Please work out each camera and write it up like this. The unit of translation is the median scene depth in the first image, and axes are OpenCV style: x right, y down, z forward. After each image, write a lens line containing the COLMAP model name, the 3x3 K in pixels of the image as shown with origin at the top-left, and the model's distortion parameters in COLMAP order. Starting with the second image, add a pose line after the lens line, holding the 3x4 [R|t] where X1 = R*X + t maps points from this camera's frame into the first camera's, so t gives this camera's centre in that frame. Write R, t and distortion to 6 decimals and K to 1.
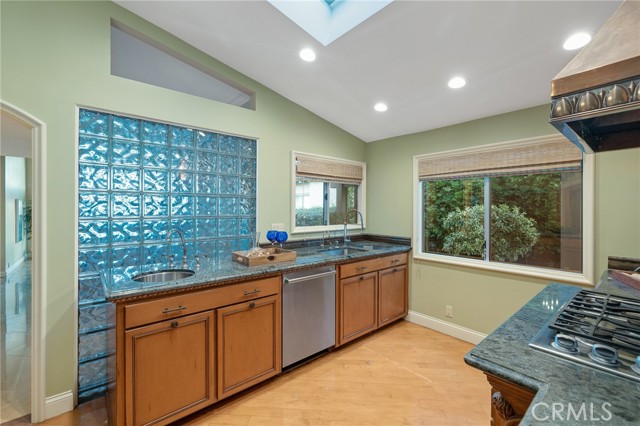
lens RADIAL K [[272.7, 0, 318.3], [0, 272.7, 211.9], [0, 0, 1]] dist [-0.002623, -0.001281]
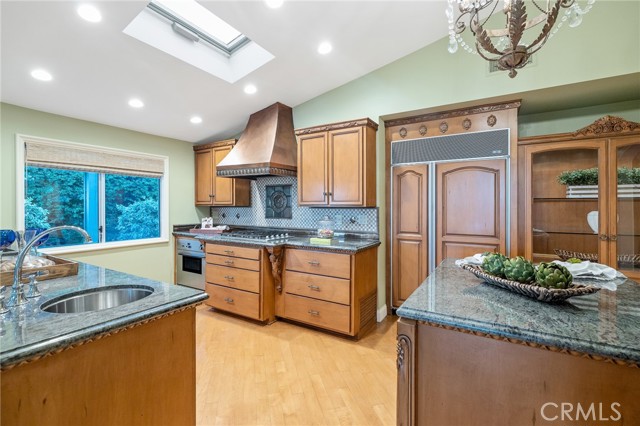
lens RADIAL K [[287.1, 0, 321.6], [0, 287.1, 206.9], [0, 0, 1]] dist [-0.009363, 0.001060]
pose [[-0.327260, -0.003173, 0.944929, -1.177653], [0.009015, 0.999938, 0.006480, 0.029426], [-0.944891, 0.010639, -0.327211, 0.648649]]
